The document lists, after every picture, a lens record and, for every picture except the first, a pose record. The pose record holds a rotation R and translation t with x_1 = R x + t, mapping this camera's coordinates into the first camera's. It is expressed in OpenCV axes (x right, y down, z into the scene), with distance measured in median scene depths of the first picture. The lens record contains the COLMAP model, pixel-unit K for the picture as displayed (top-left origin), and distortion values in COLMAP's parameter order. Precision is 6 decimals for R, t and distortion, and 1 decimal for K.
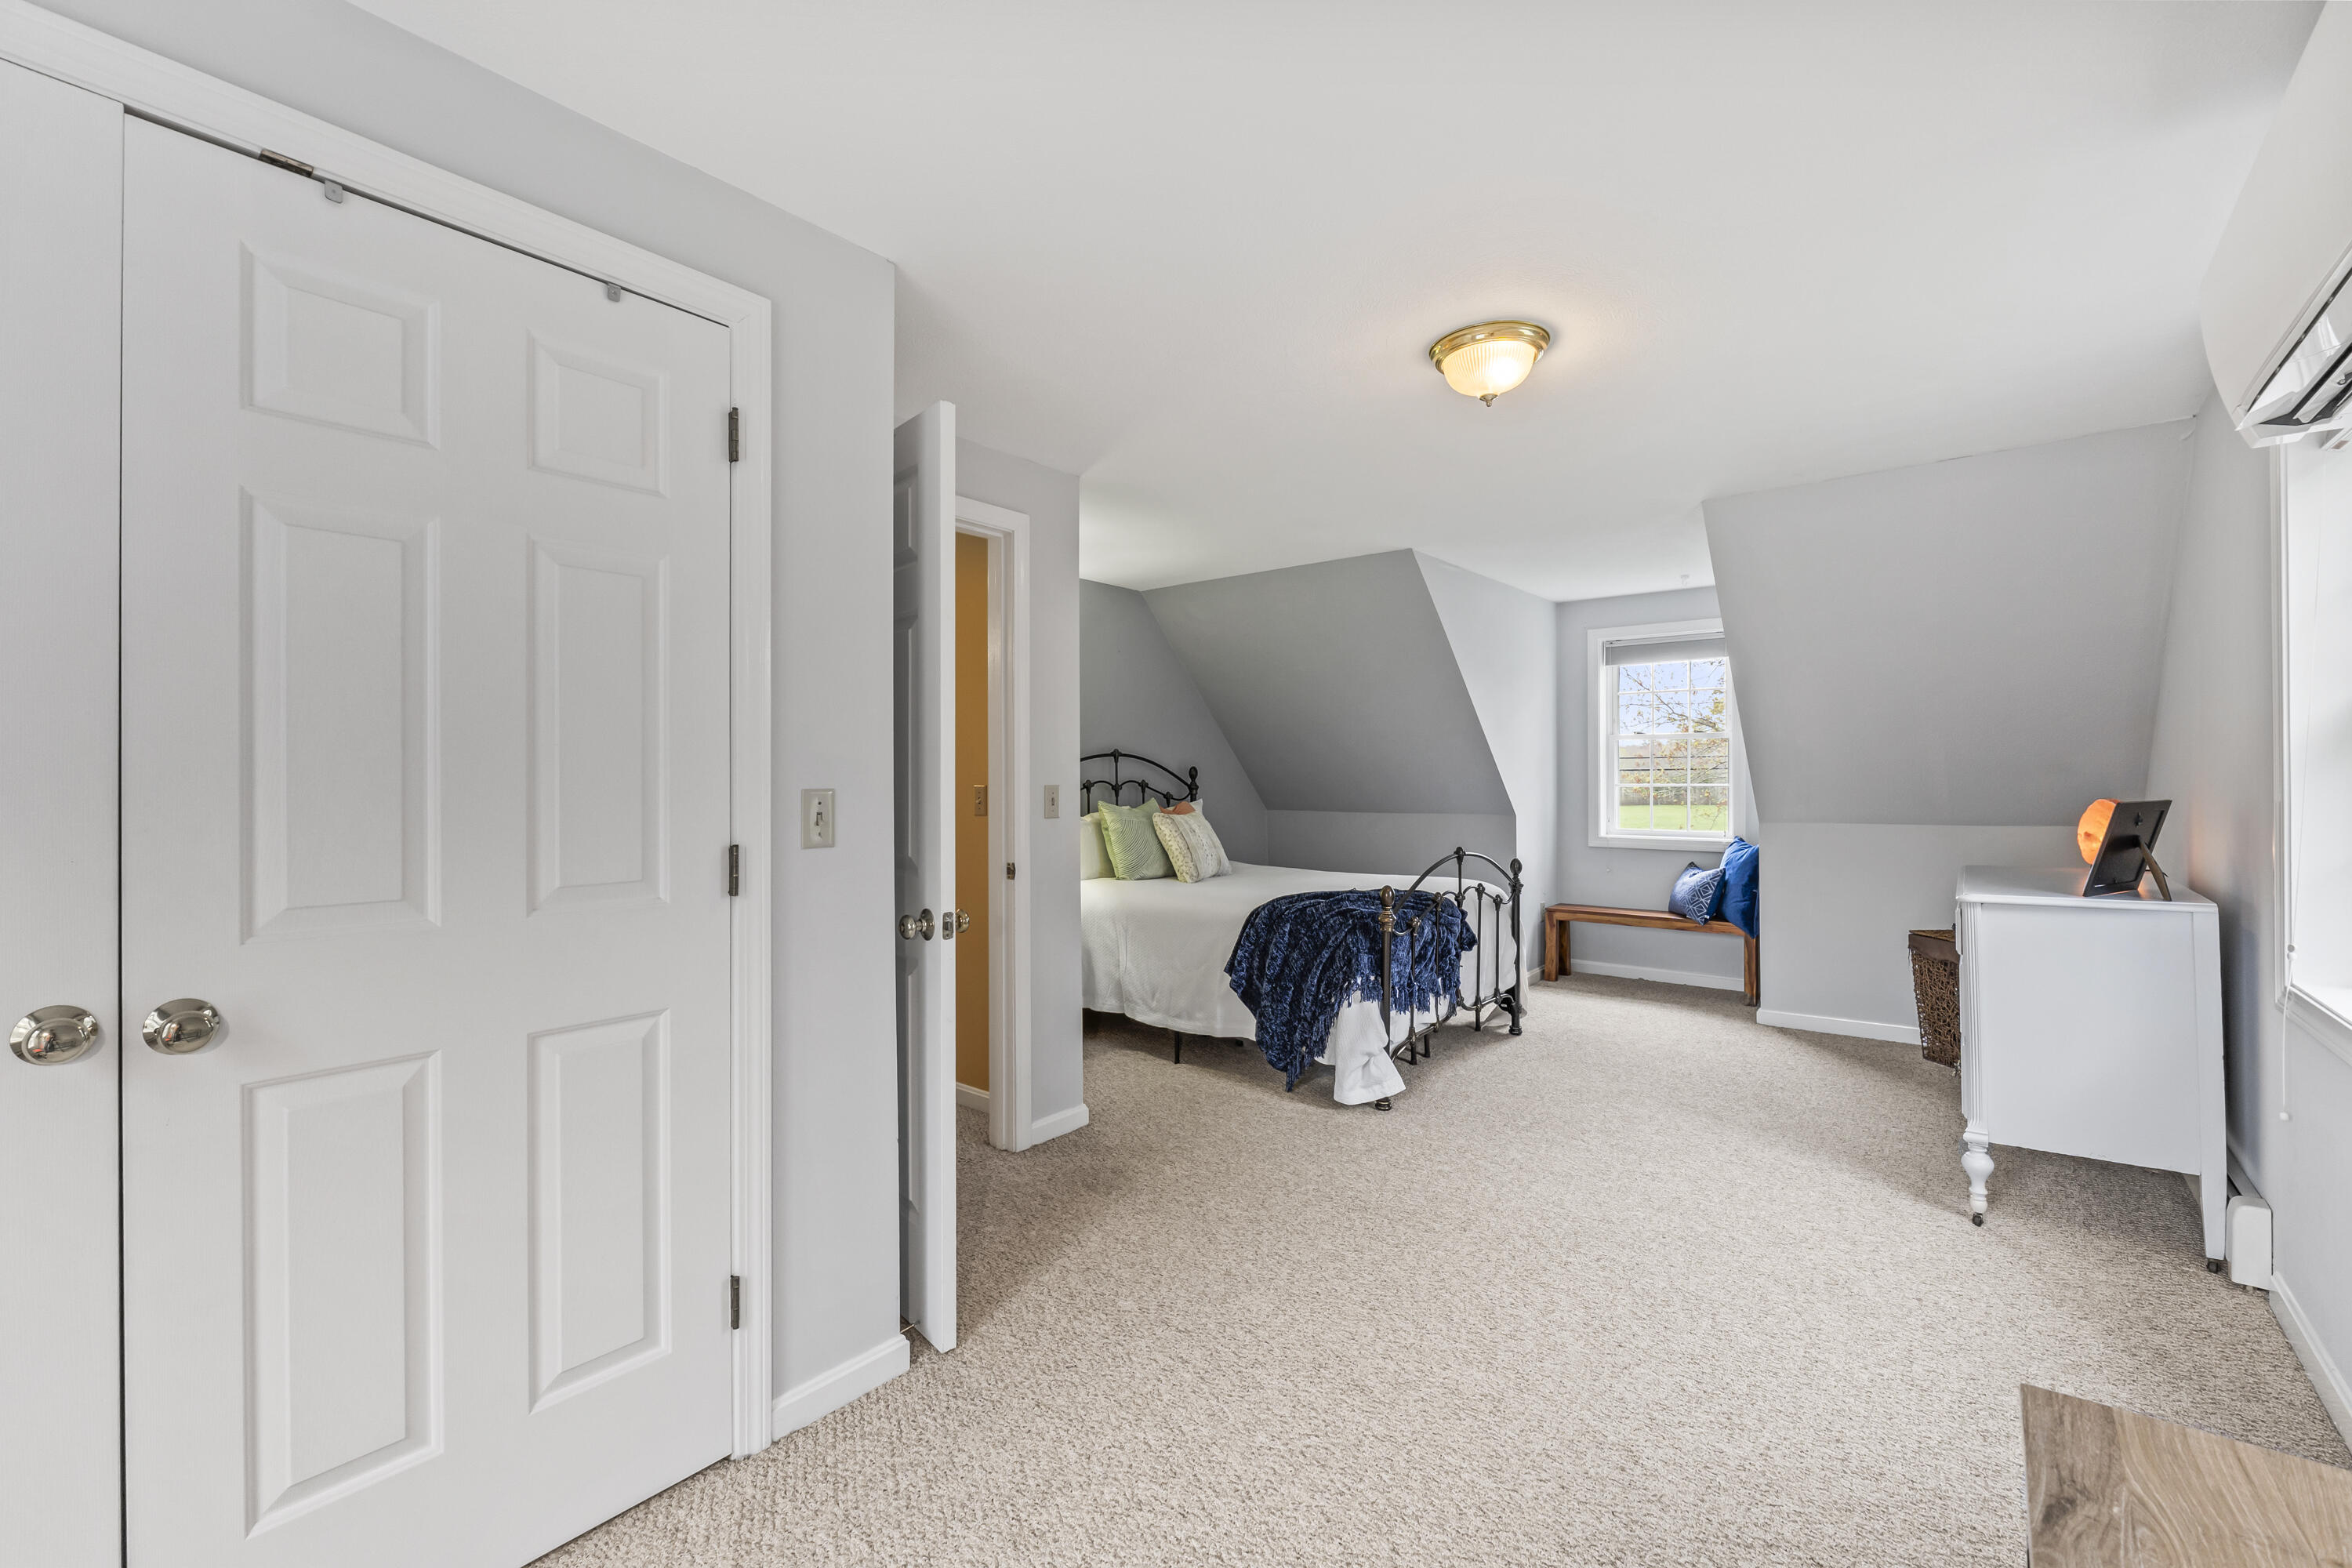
lens RADIAL K [[999.8, 0, 1172.1], [0, 999.8, 800.3], [0, 0, 1]] dist [-0.002044, -0.000355]
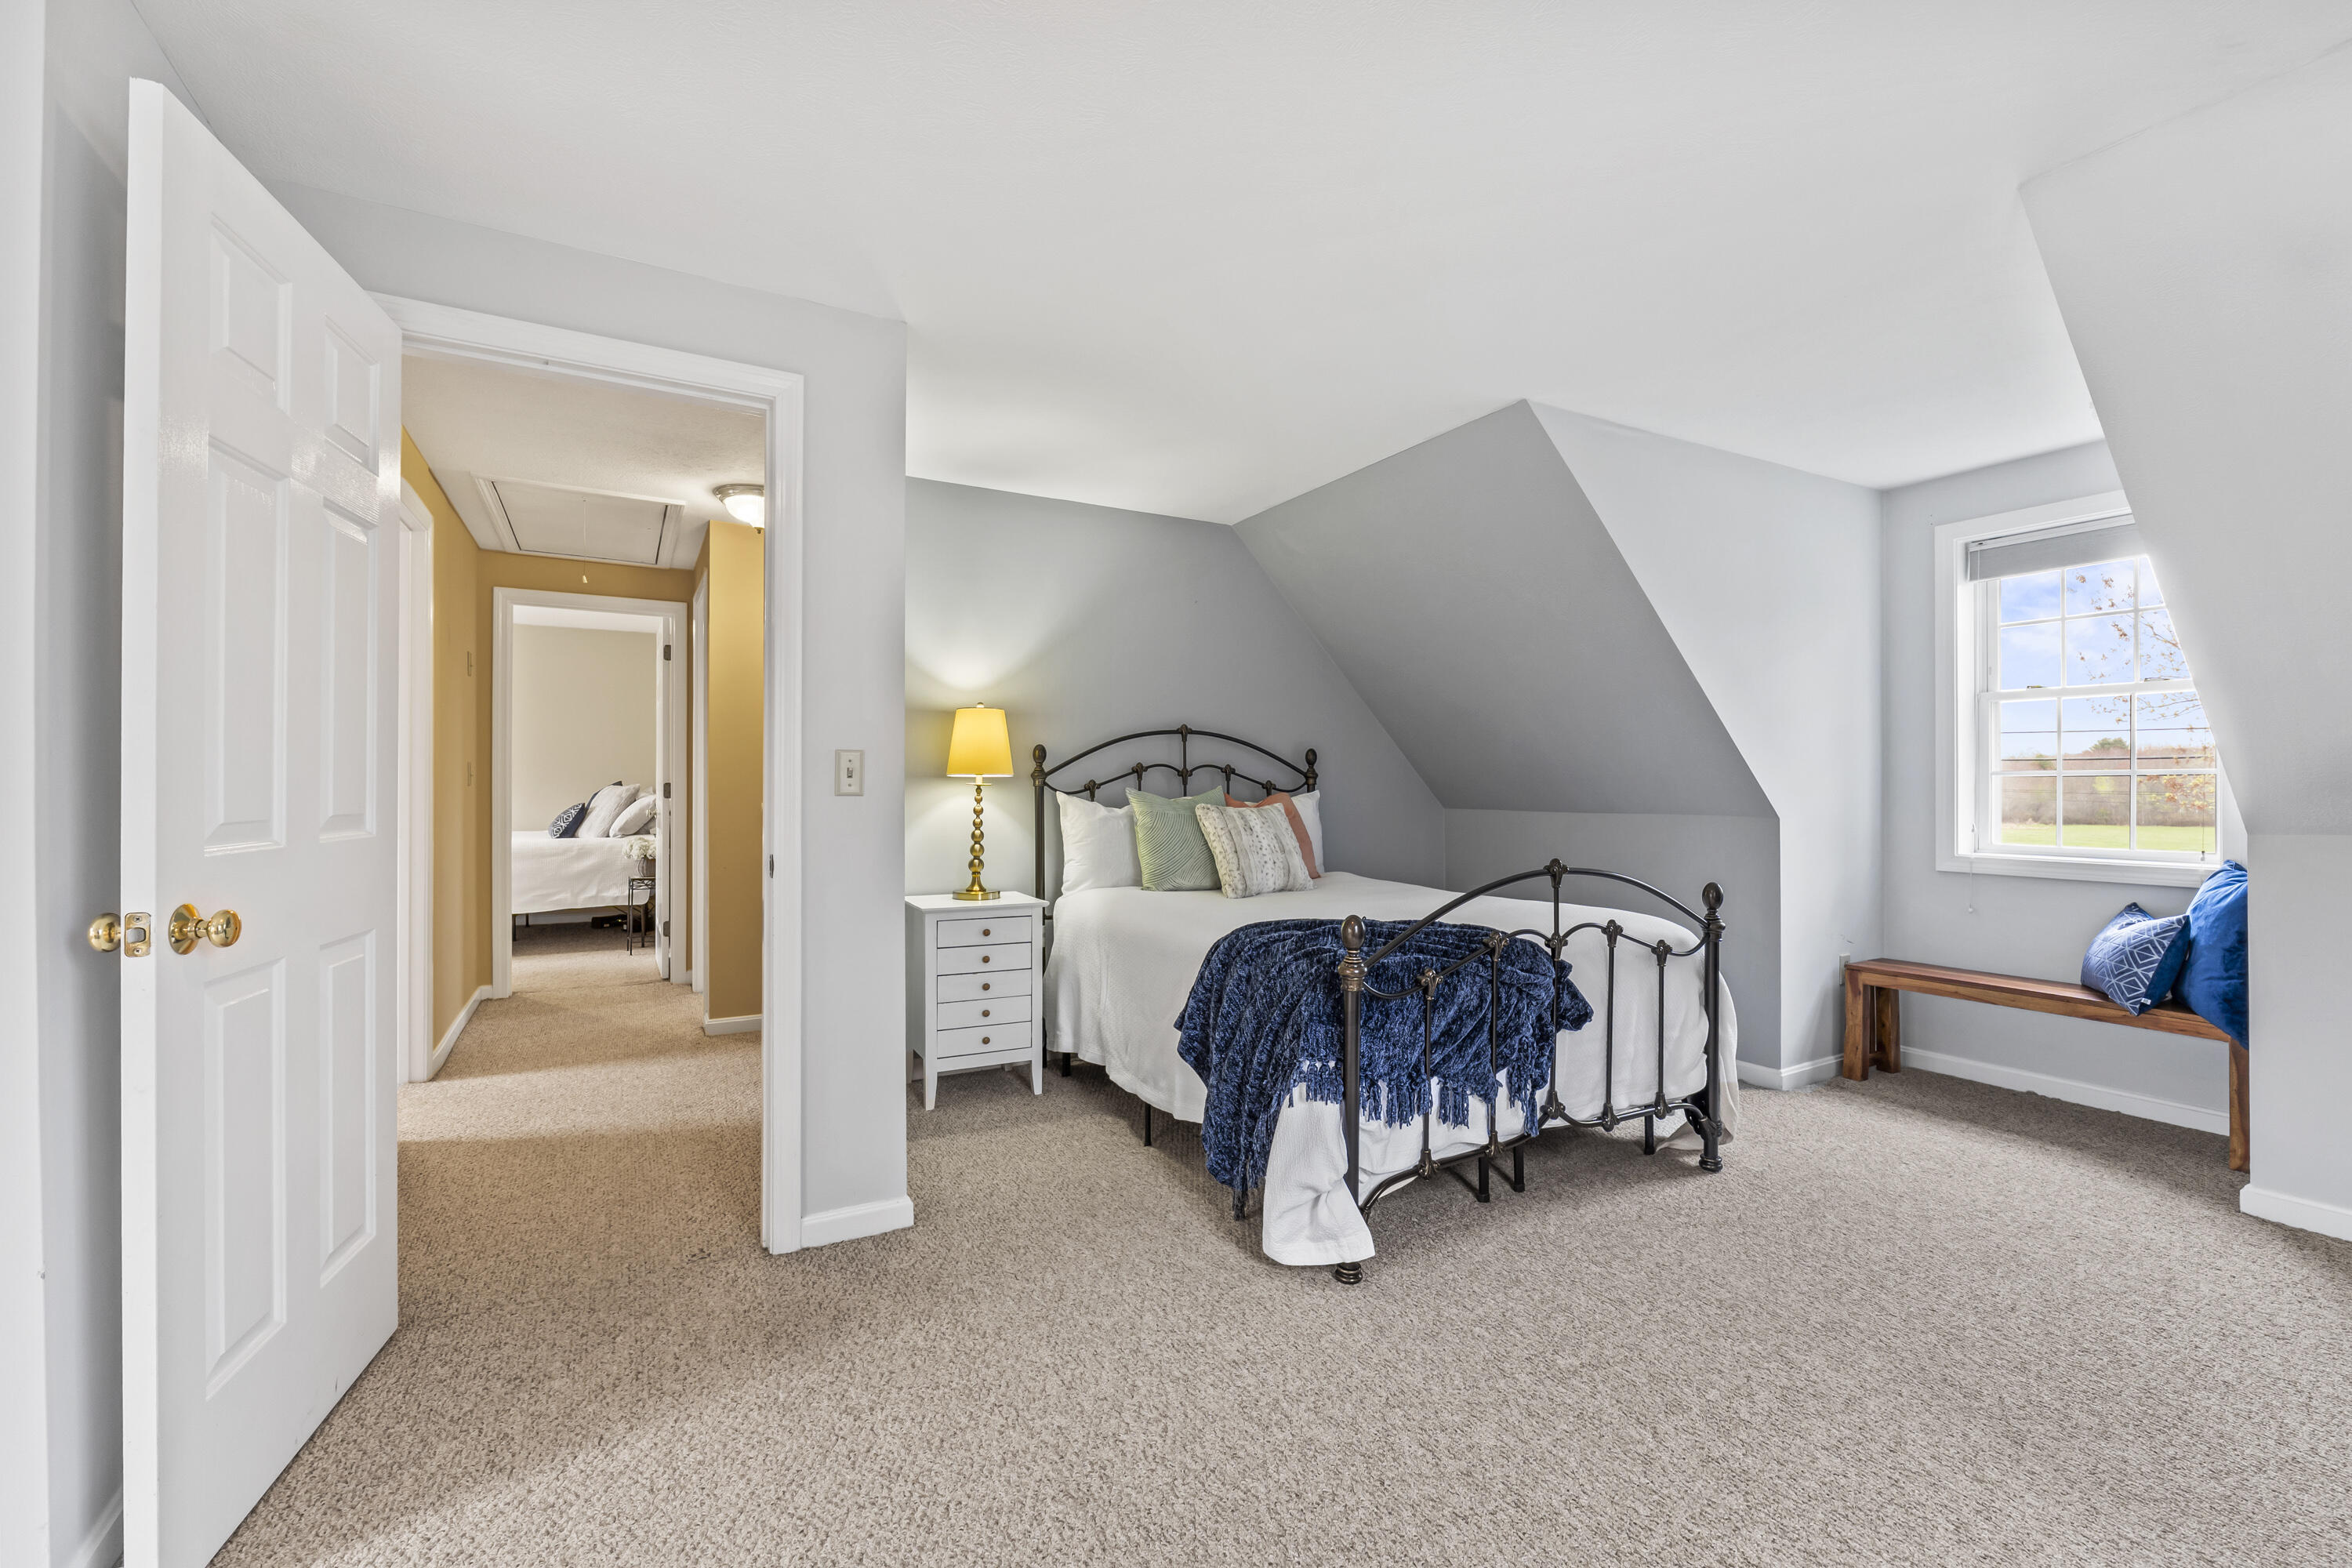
lens RADIAL K [[990.2, 0, 1171.1], [0, 990.2, 801.3], [0, 0, 1]] dist [-0.011610, 0.000488]
pose [[0.923999, 0.009584, -0.382275, 0.266005], [-0.013562, 0.999878, -0.007713, 0.017568], [0.382154, 0.012311, 0.924017, 0.311871]]
